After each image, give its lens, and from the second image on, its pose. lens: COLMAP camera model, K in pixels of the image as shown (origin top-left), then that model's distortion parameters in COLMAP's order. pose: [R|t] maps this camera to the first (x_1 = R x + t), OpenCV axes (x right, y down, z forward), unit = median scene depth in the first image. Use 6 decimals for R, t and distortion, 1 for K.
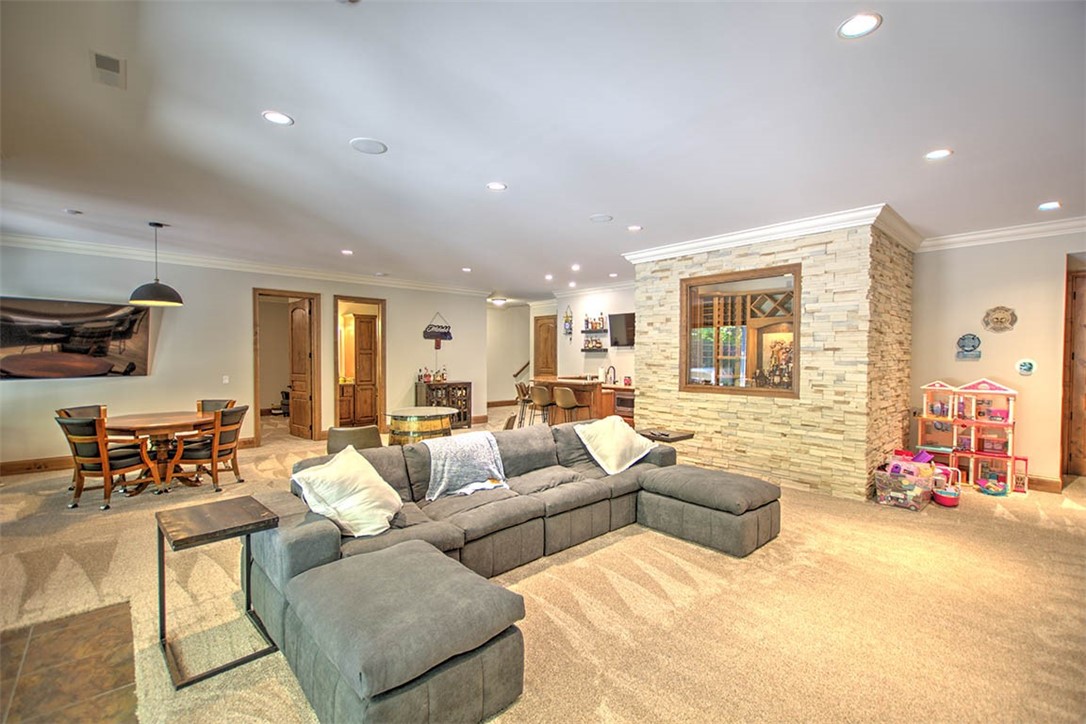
lens RADIAL K [[470.7, 0, 542.2], [0, 470.7, 359.8], [0, 0, 1]] dist [0.016592, 0.000110]
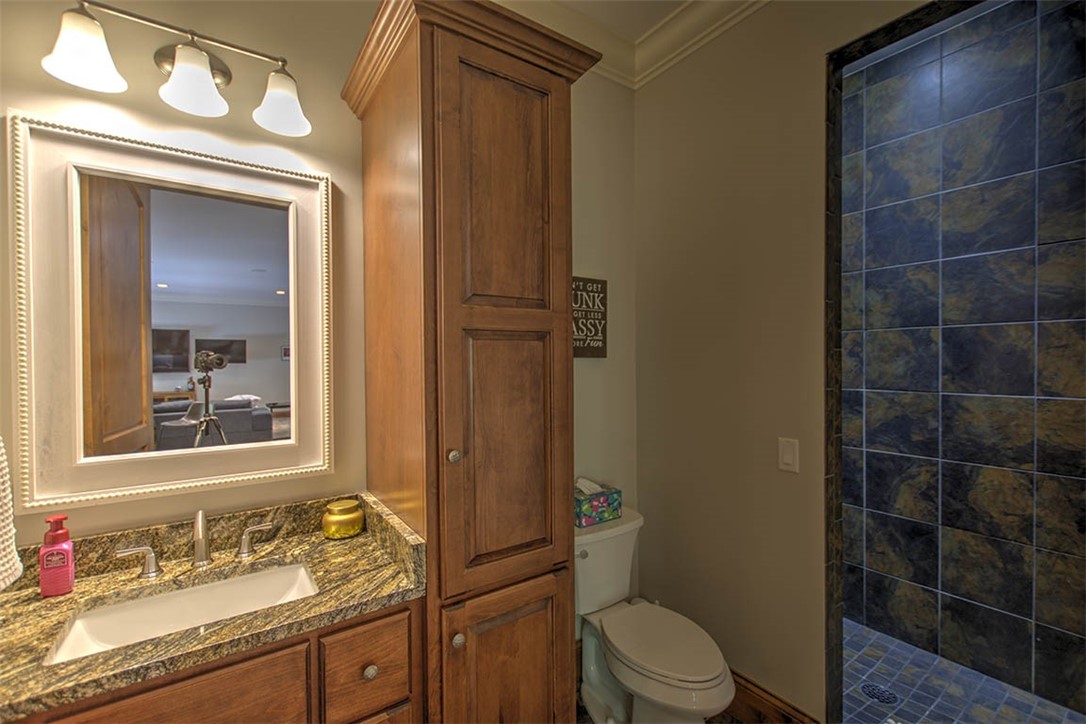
lens RADIAL K [[470.7, 0, 543.2], [0, 470.7, 364.2], [0, 0, 1]] dist [0.016592, 0.000110]
pose [[0.991525, -0.004573, -0.129835, -0.349666], [0.003589, 0.999963, -0.007815, -0.003523], [0.129866, 0.007283, 0.991505, 0.880449]]
